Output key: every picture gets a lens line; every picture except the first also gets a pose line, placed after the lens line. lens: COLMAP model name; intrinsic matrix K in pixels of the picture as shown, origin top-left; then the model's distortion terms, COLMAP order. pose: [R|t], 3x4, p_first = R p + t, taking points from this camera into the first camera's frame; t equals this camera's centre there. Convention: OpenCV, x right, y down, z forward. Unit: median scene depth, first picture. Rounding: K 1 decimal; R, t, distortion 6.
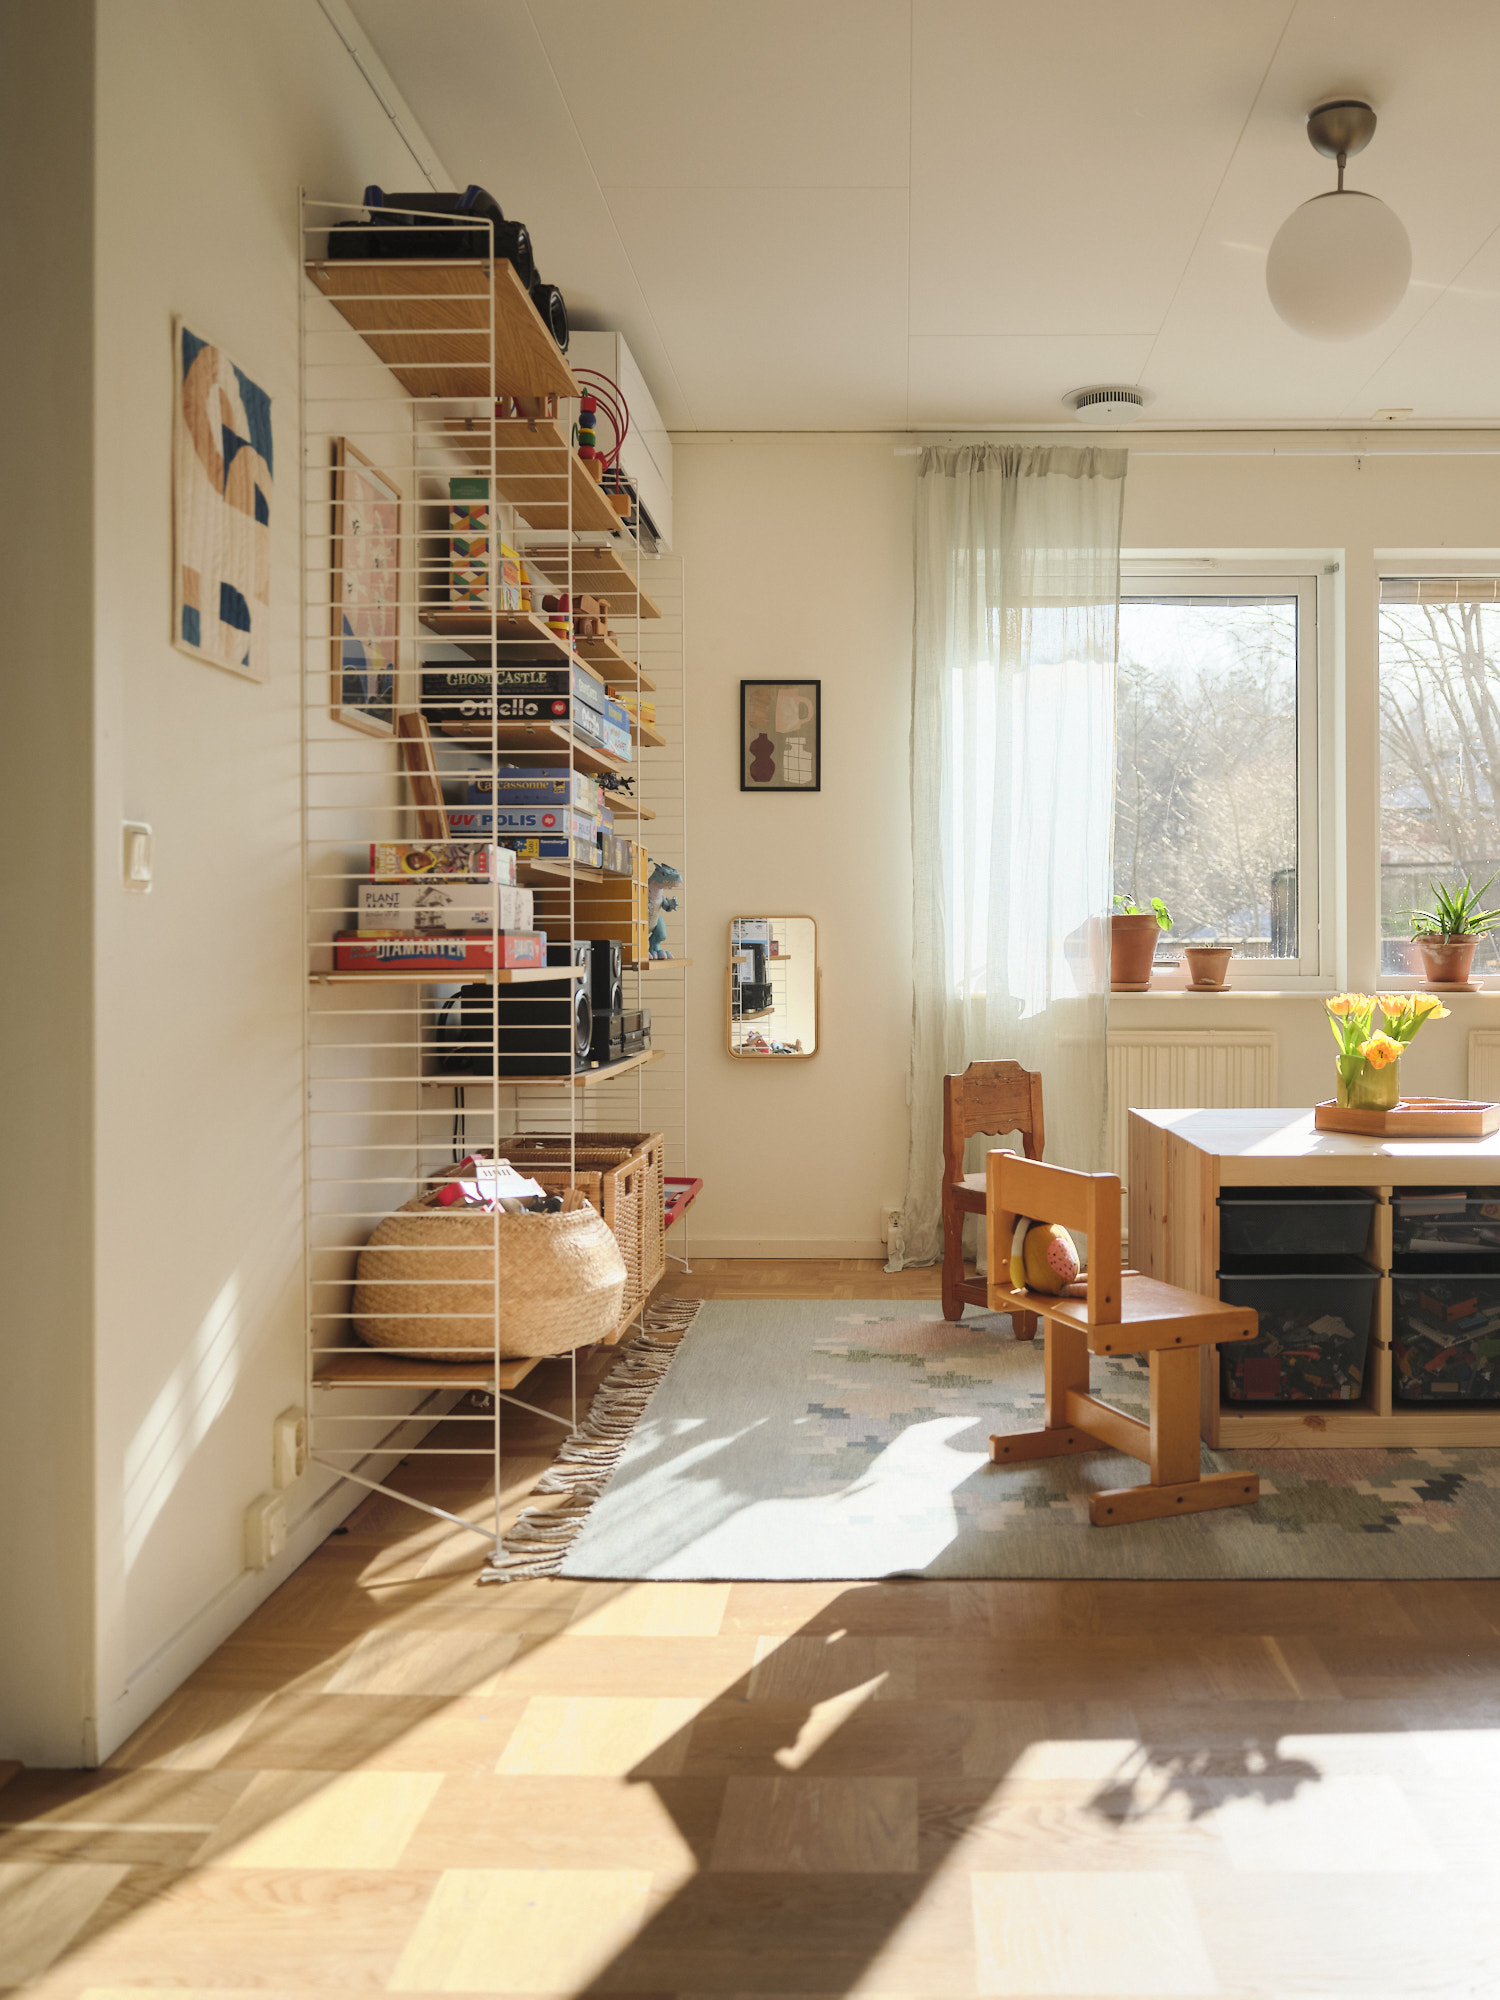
lens RADIAL K [[1697.5, 0, 887.3], [0, 1697.5, 938.0], [0, 0, 1]] dist [0.003358, -0.005847]
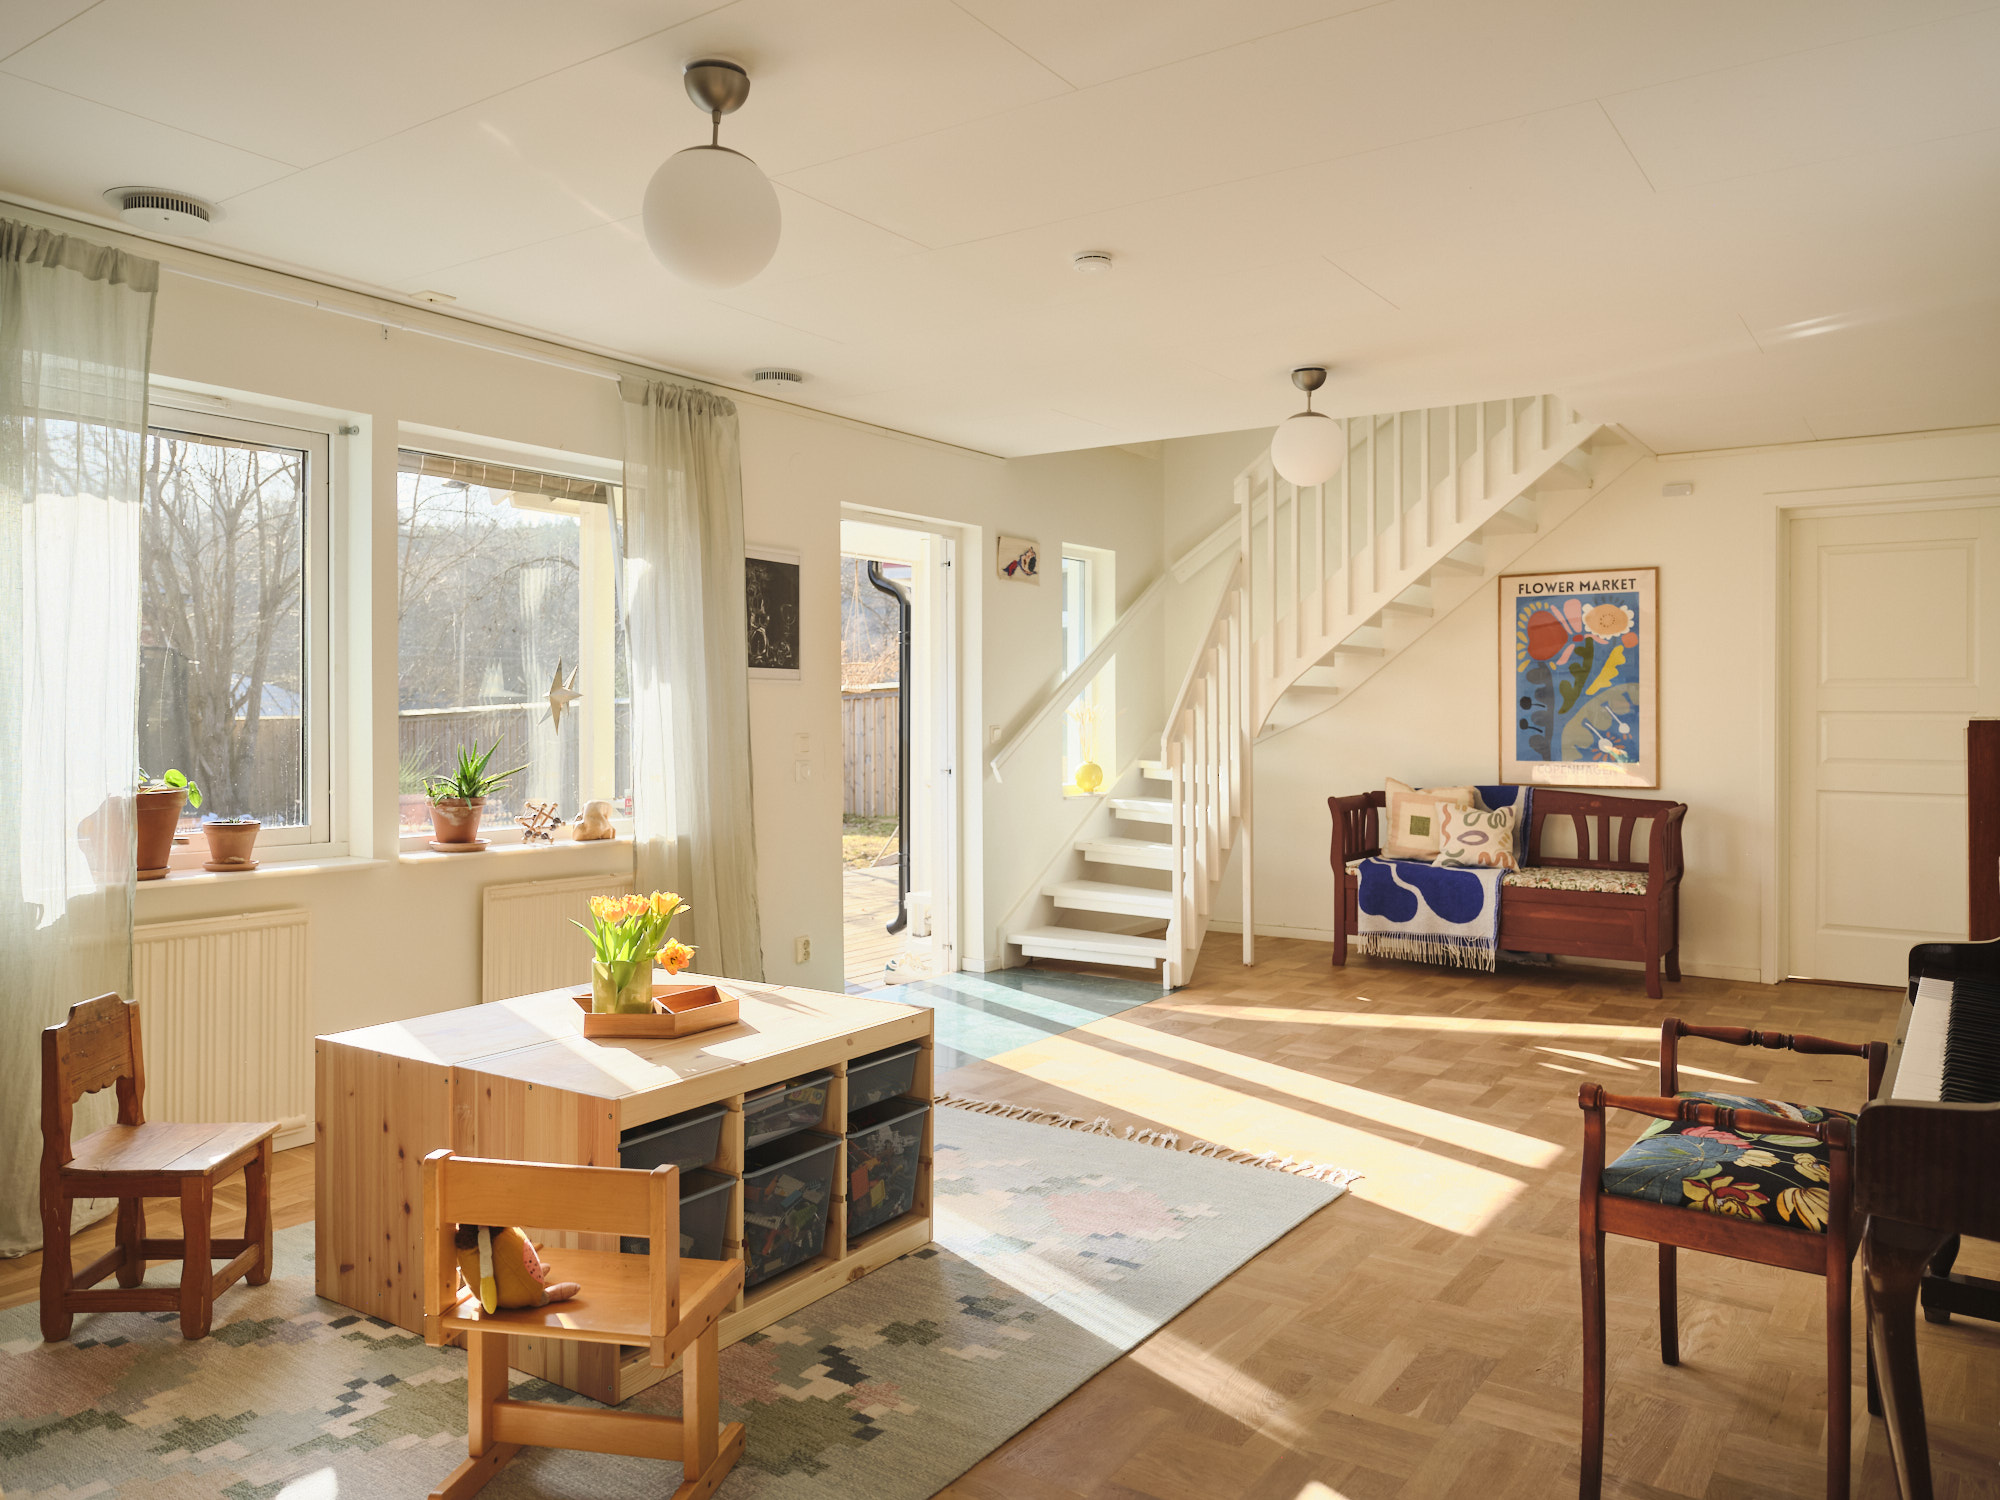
lens RADIAL K [[1430.5, 0, 1001.7], [0, 1430.5, 704.4], [0, 0, 1]] dist [-0.008177, -0.001871]
pose [[0.563370, 0.010016, 0.826144, -0.220855], [-0.008104, 0.999945, -0.006598, -0.057809], [-0.826165, -0.002978, 0.563421, 0.224315]]
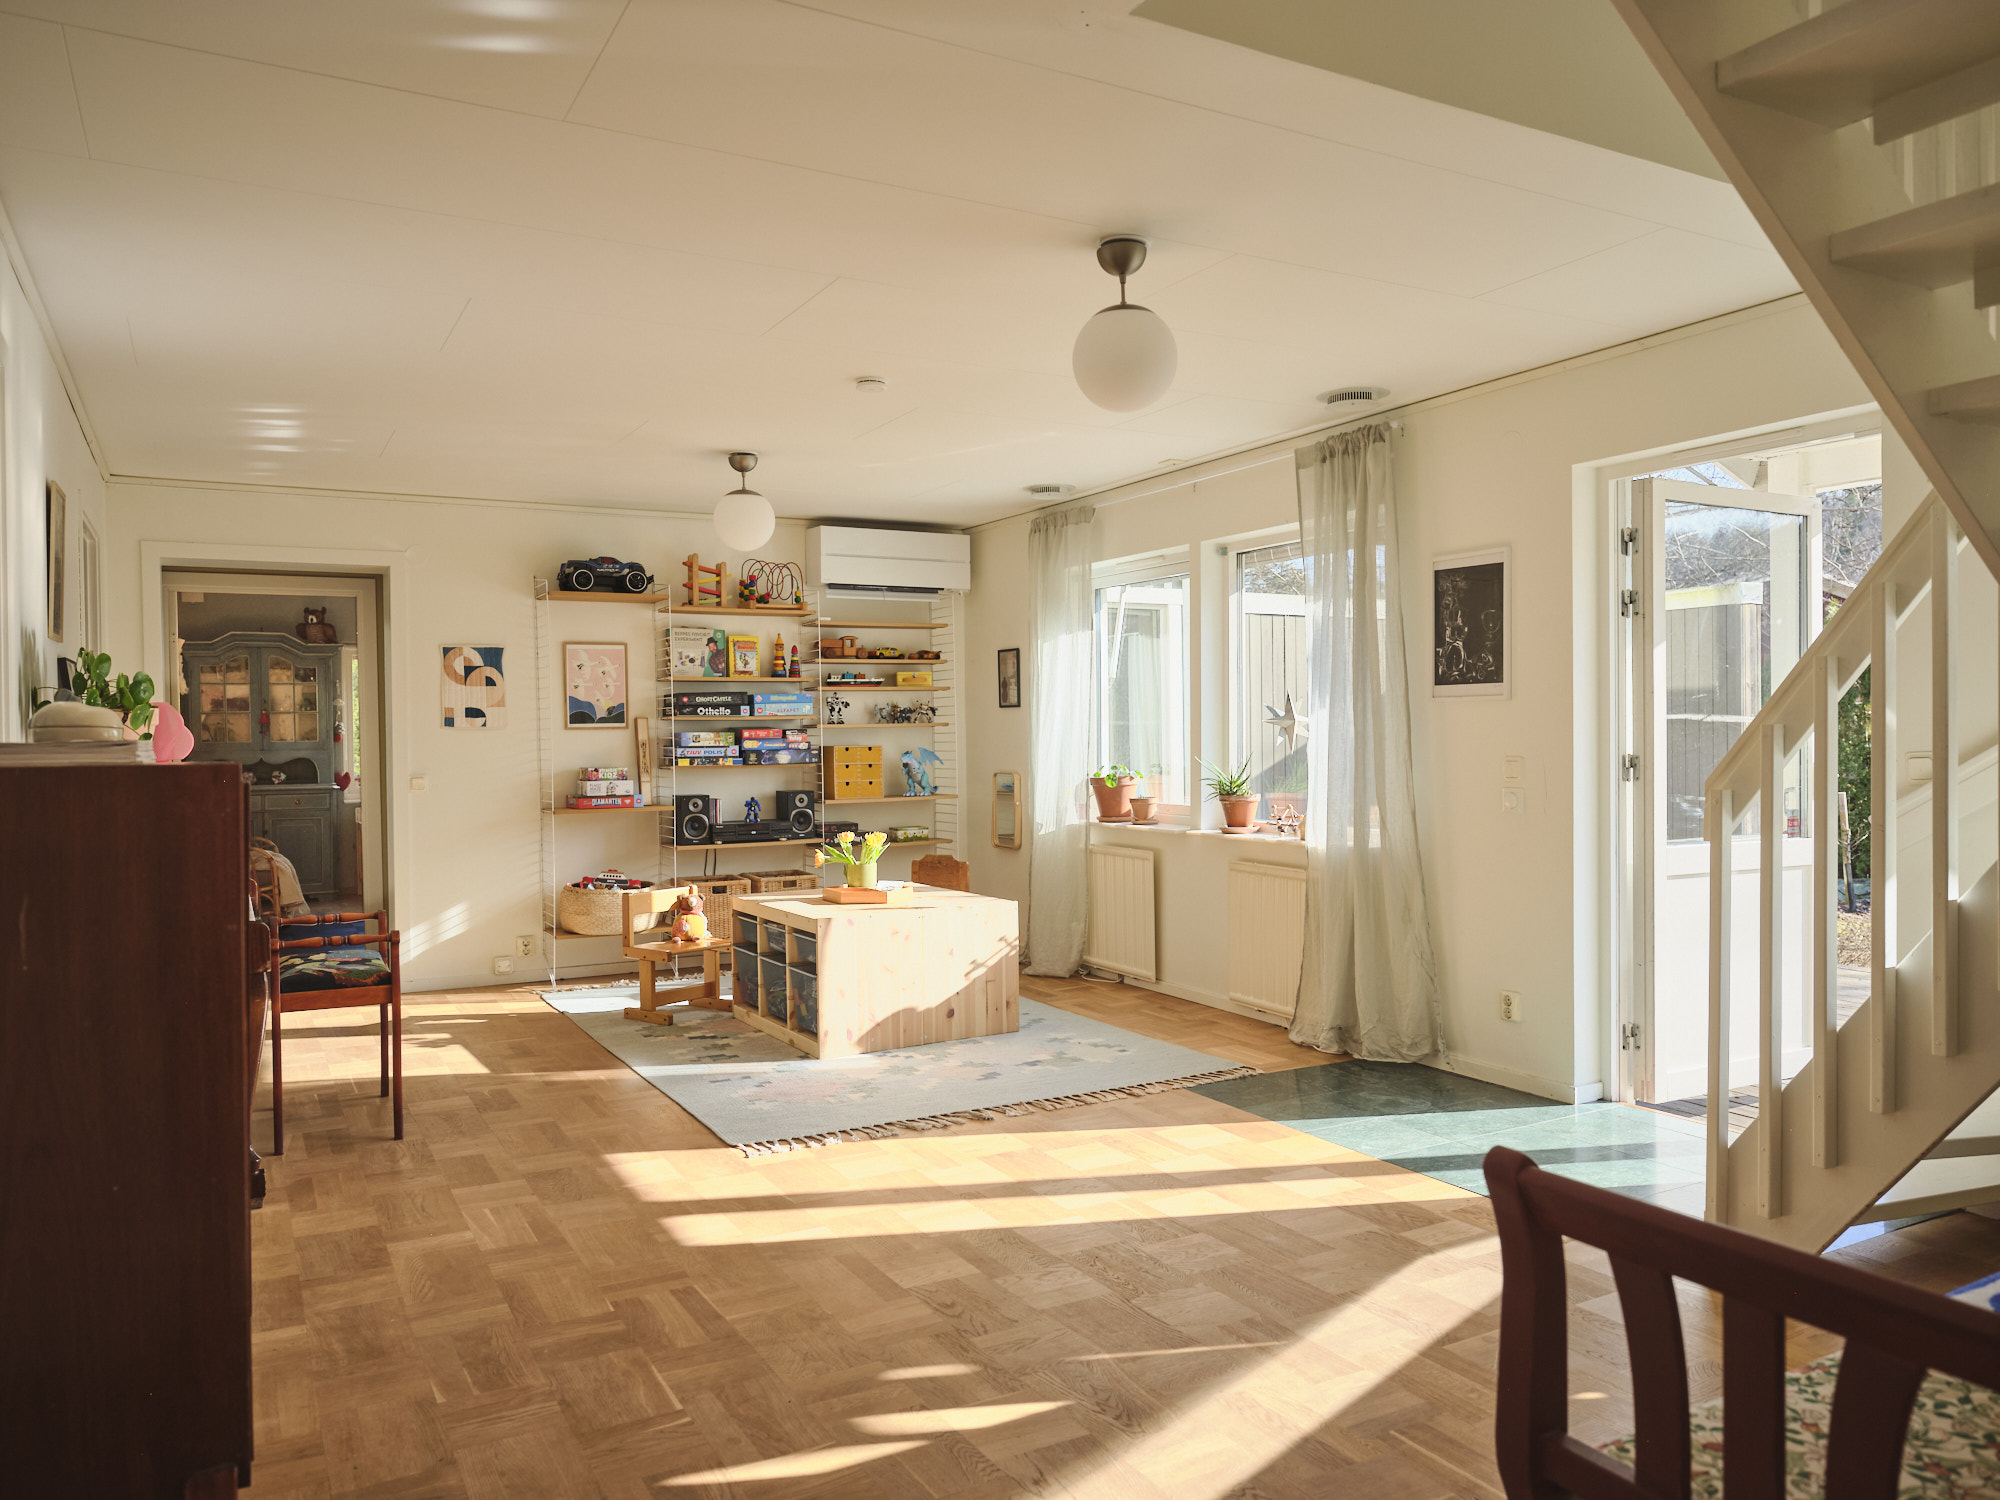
lens RADIAL K [[1425.3, 0, 1000.0], [0, 1425.3, 750.0], [0, 0, 1]] dist [0.002533, 0.000036]
pose [[0.489007, 0.007452, -0.872248, 1.350547], [0.014862, 0.999747, 0.016873, -0.067448], [0.872153, -0.021214, 0.488772, 0.214695]]
